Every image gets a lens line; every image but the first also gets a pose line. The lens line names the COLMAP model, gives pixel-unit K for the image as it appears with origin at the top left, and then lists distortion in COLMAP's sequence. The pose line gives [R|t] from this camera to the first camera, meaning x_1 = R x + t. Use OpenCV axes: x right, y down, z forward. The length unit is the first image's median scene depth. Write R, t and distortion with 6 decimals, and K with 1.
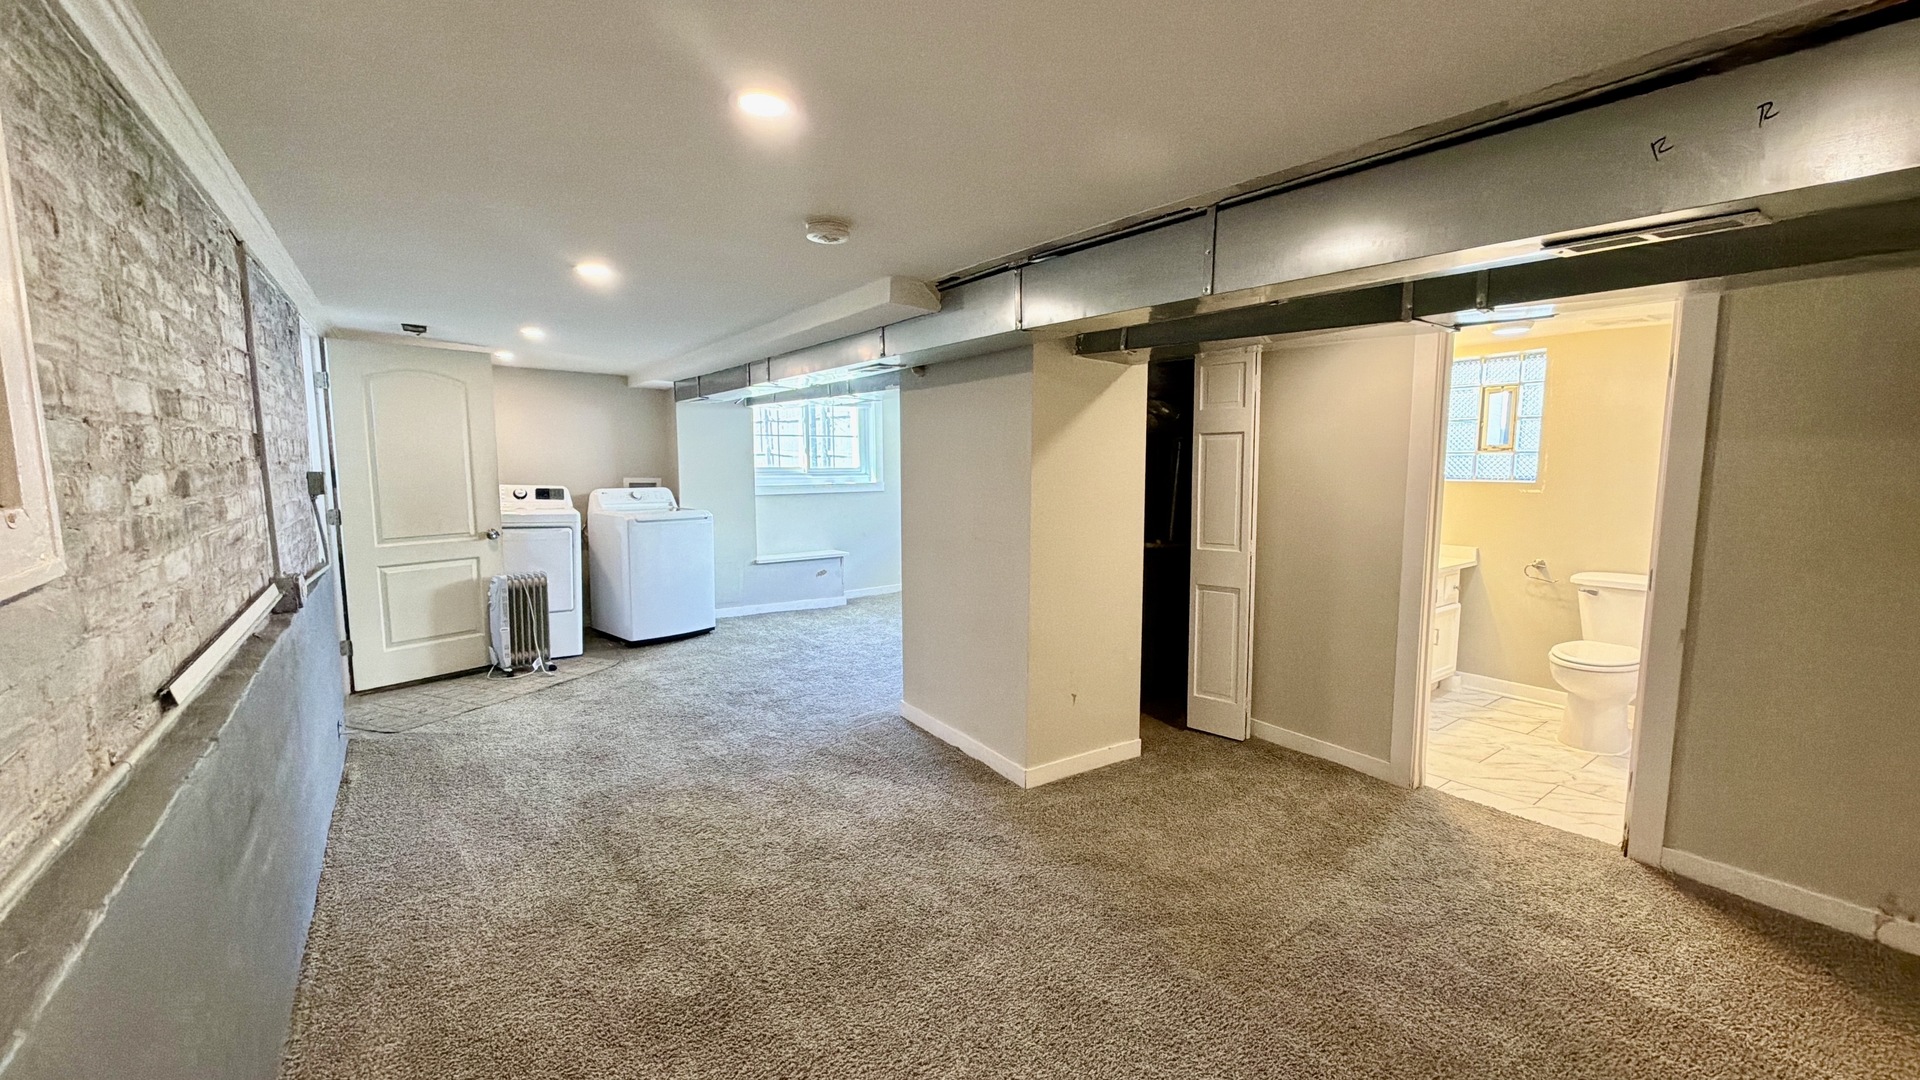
lens RADIAL K [[767.7, 0, 961.0], [0, 767.7, 538.7], [0, 0, 1]] dist [-0.021765, -0.000065]
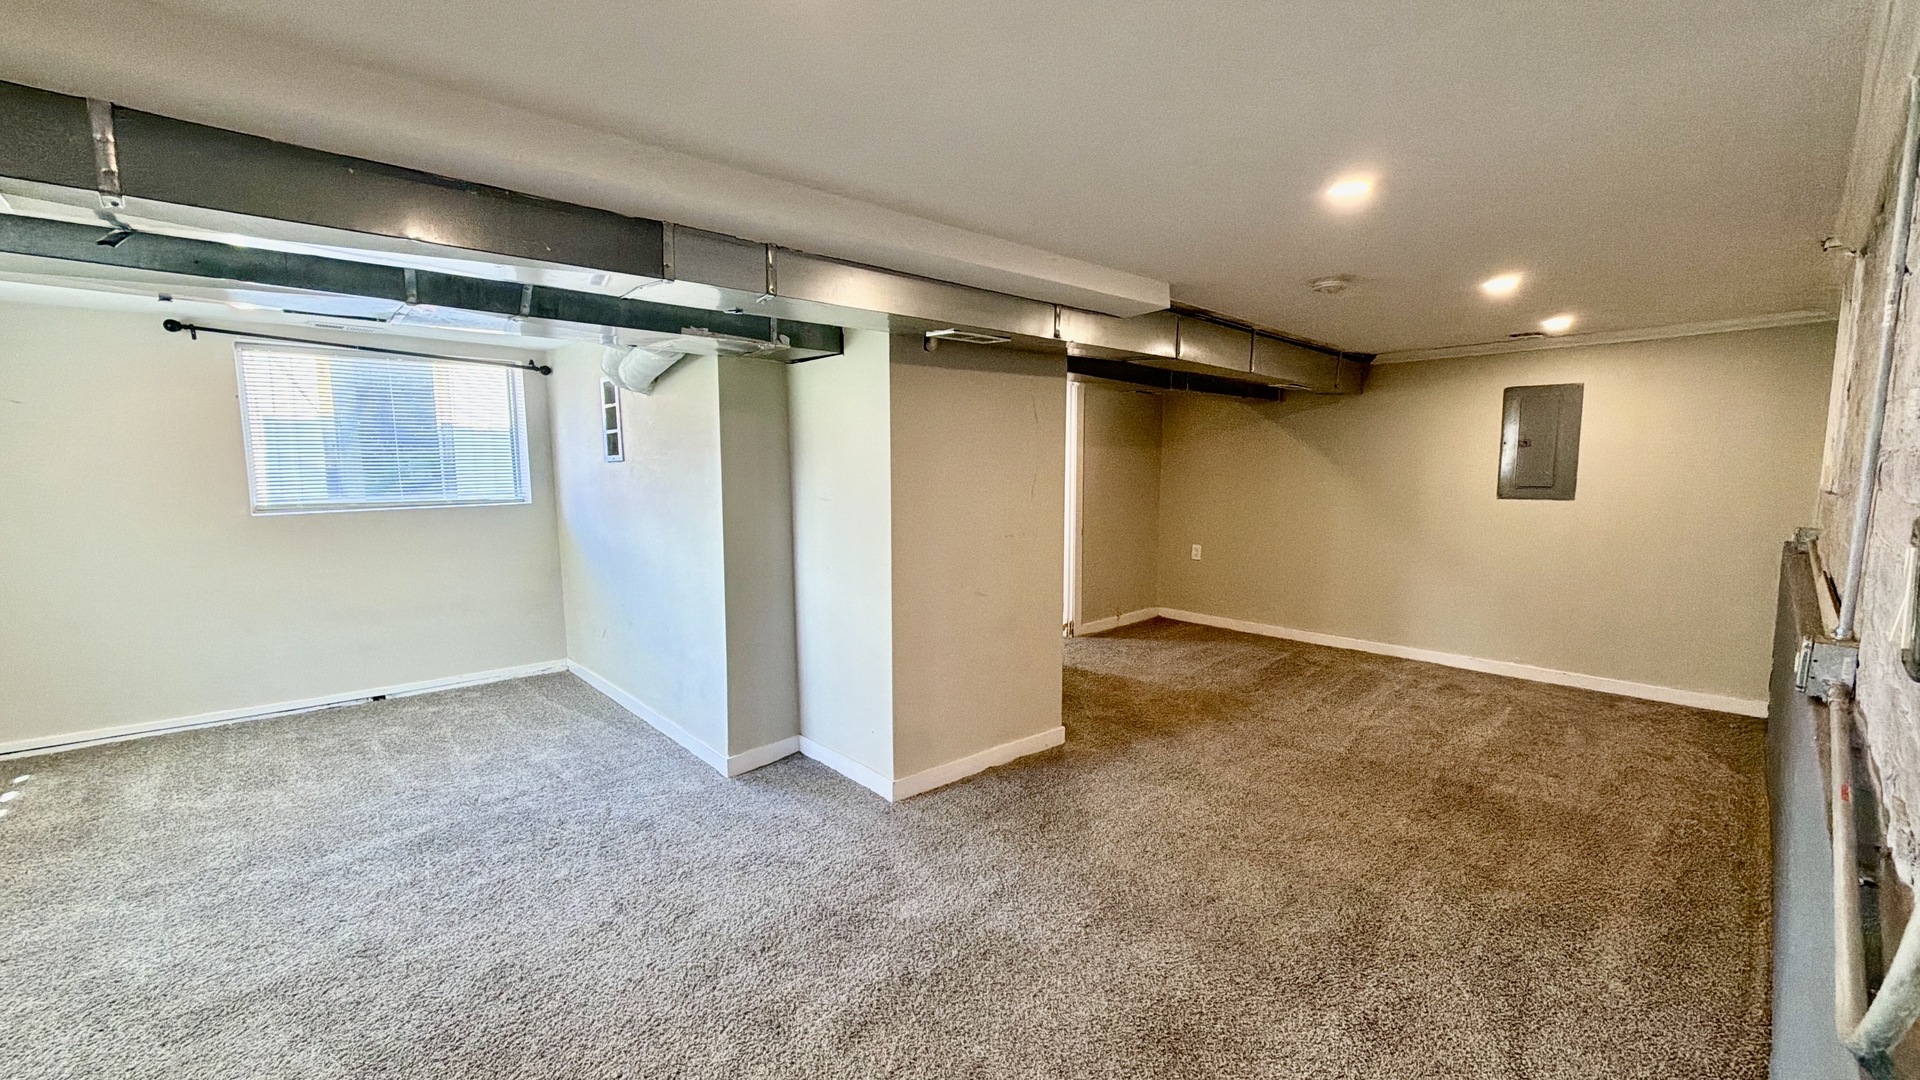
lens RADIAL K [[767.7, 0, 961.4], [0, 767.7, 544.9], [0, 0, 1]] dist [-0.021765, -0.000065]
pose [[-0.130199, -0.111579, 0.985190, -0.933672], [0.108518, 0.986074, 0.126020, -0.119821], [-0.985531, 0.123318, -0.116277, 1.177704]]
